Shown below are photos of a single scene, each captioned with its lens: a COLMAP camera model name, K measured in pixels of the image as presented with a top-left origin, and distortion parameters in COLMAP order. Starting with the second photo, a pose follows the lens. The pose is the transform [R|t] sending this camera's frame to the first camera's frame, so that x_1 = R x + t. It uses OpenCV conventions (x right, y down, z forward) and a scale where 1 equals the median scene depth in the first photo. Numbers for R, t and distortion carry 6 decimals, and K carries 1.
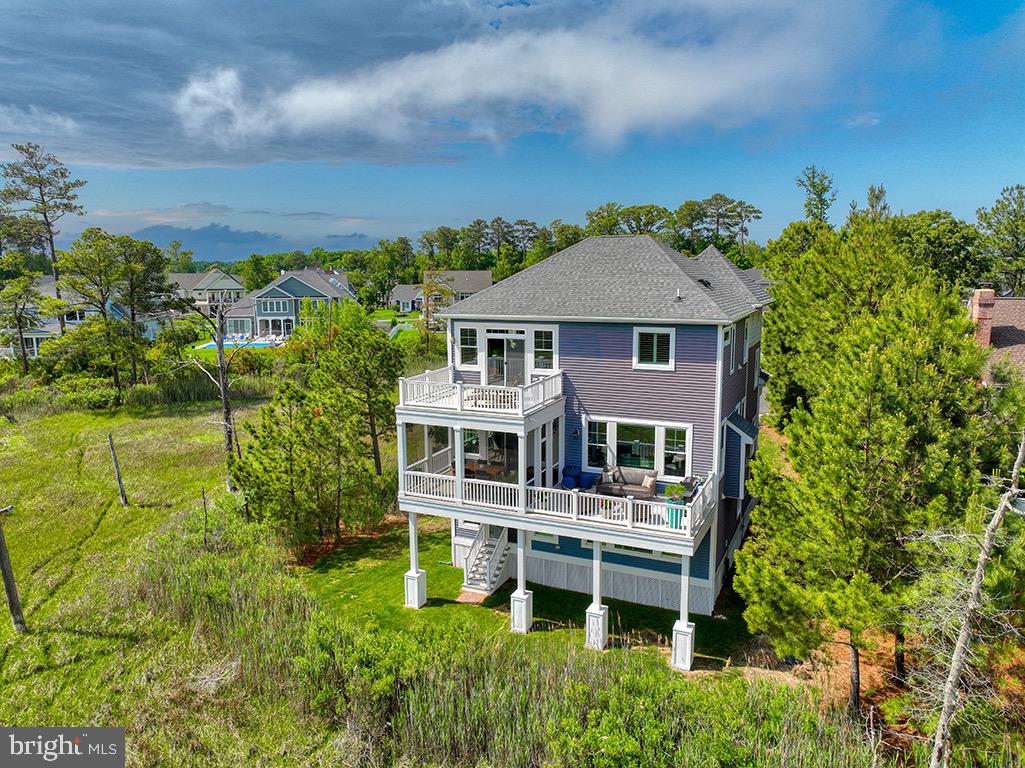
lens RADIAL K [[719.6, 0, 512.5], [0, 719.6, 384.0], [0, 0, 1]] dist [0.003358, -0.002430]
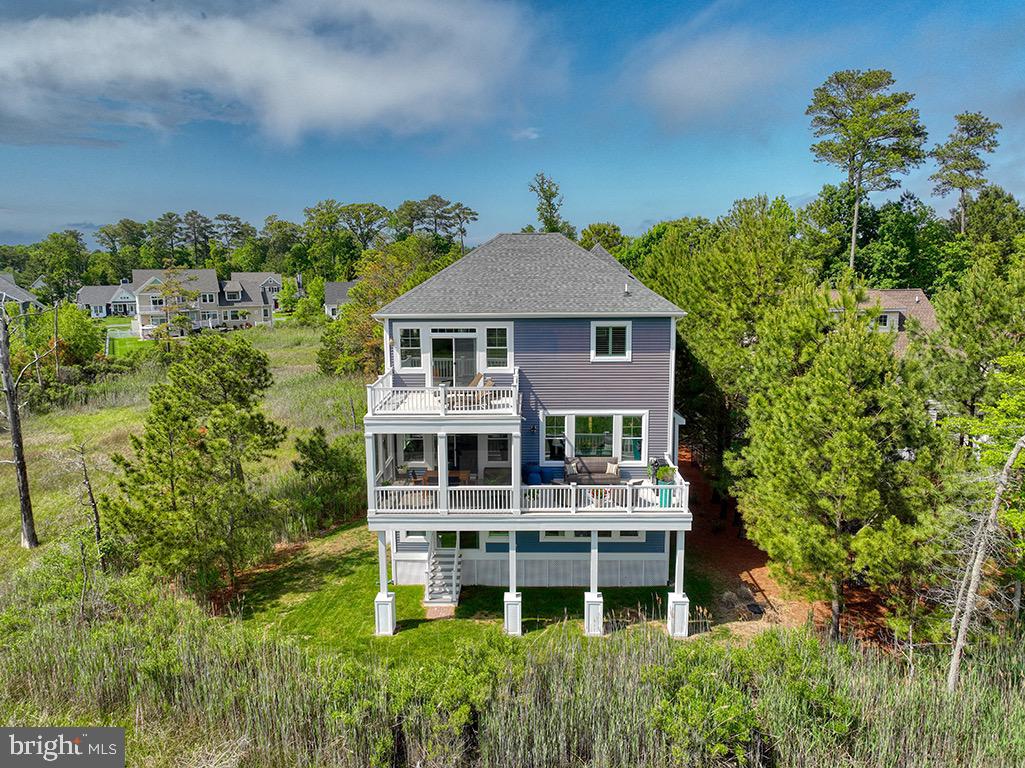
lens RADIAL K [[719.6, 0, 512.5], [0, 719.6, 384.0], [0, 0, 1]] dist [0.003358, -0.002430]
pose [[0.913468, -0.064575, 0.401753, -0.344513], [0.064111, 0.997836, 0.014616, -0.011216], [-0.401827, 0.012405, 0.915631, 0.094022]]
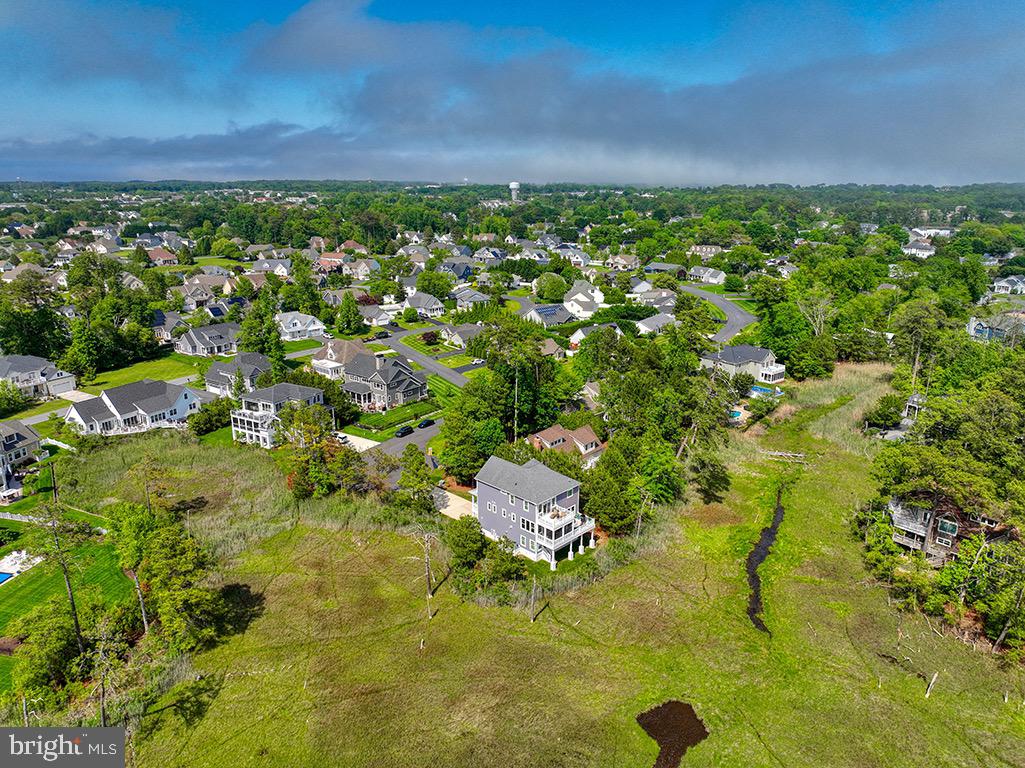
lens RADIAL K [[719.6, 0, 512.5], [0, 719.6, 384.0], [0, 0, 1]] dist [0.003358, -0.002430]
pose [[0.327715, -0.260449, 0.908168, -3.936834], [0.151075, 0.963329, 0.221752, -1.798778], [-0.932620, 0.064530, 0.355045, -0.381188]]
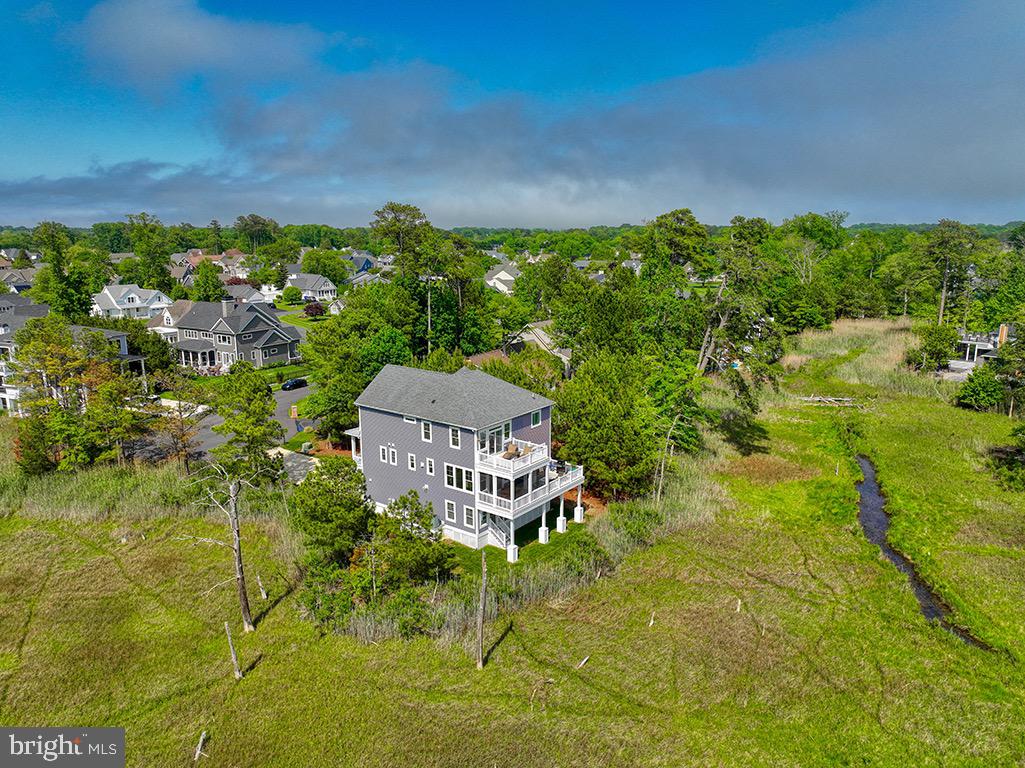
lens RADIAL K [[719.6, 0, 512.5], [0, 719.6, 384.0], [0, 0, 1]] dist [0.003358, -0.002430]
pose [[0.206477, -0.200893, 0.957606, -2.153680], [0.157104, 0.972804, 0.170207, -0.592710], [-0.965757, 0.115300, 0.232423, 0.450039]]
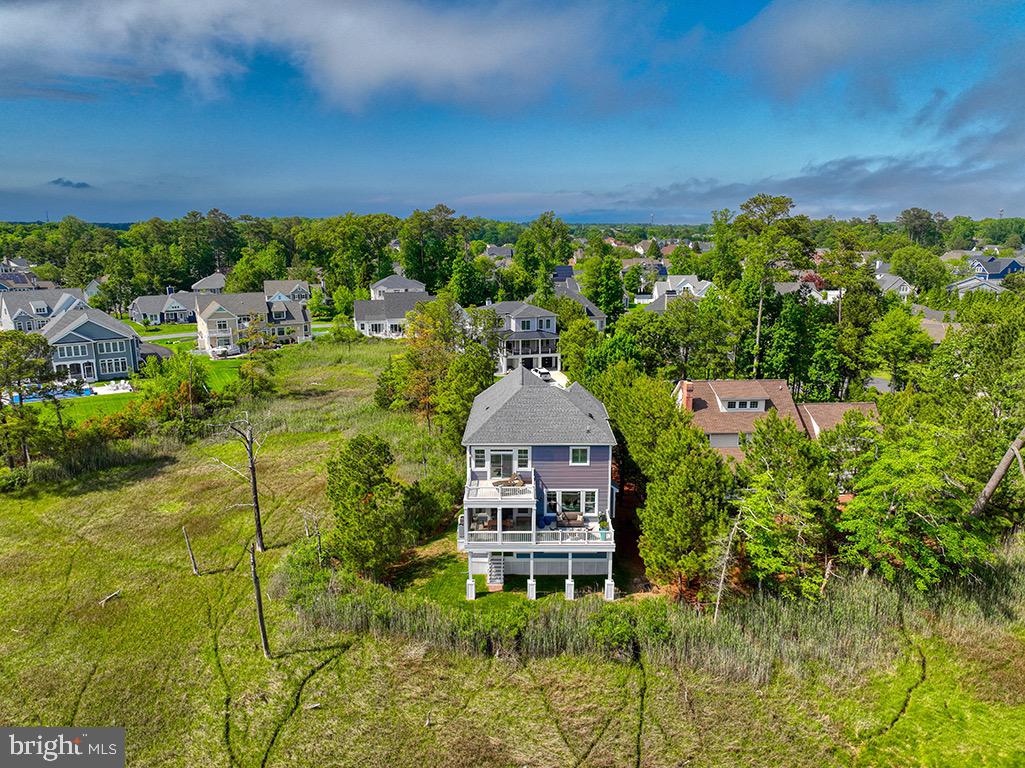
lens RADIAL K [[719.6, 0, 512.5], [0, 719.6, 384.0], [0, 0, 1]] dist [0.003358, -0.002430]
pose [[0.909547, -0.084936, 0.406830, -0.790883], [0.062414, 0.995708, 0.068339, -0.399317], [-0.410888, -0.036766, 0.910944, -0.803137]]
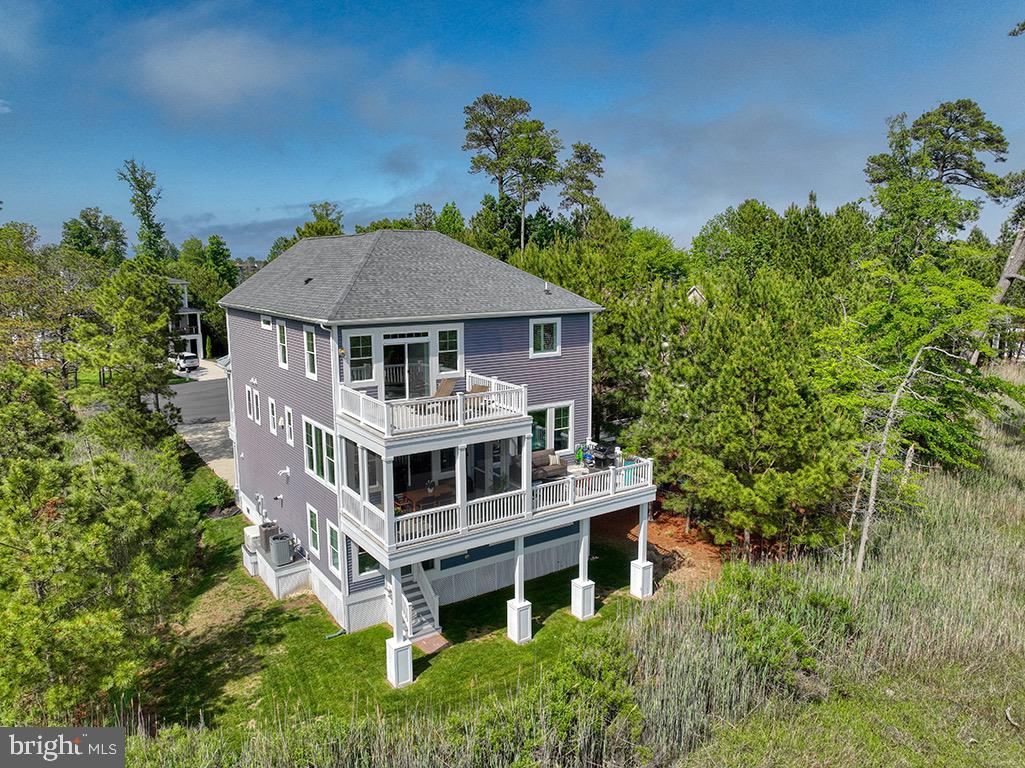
lens RADIAL K [[719.6, 0, 512.5], [0, 719.6, 384.0], [0, 0, 1]] dist [0.003358, -0.002430]
pose [[0.505016, -0.134953, 0.852494, -0.731355], [0.136751, 0.987736, 0.075351, -0.065853], [-0.852208, 0.078525, 0.517277, 0.464092]]
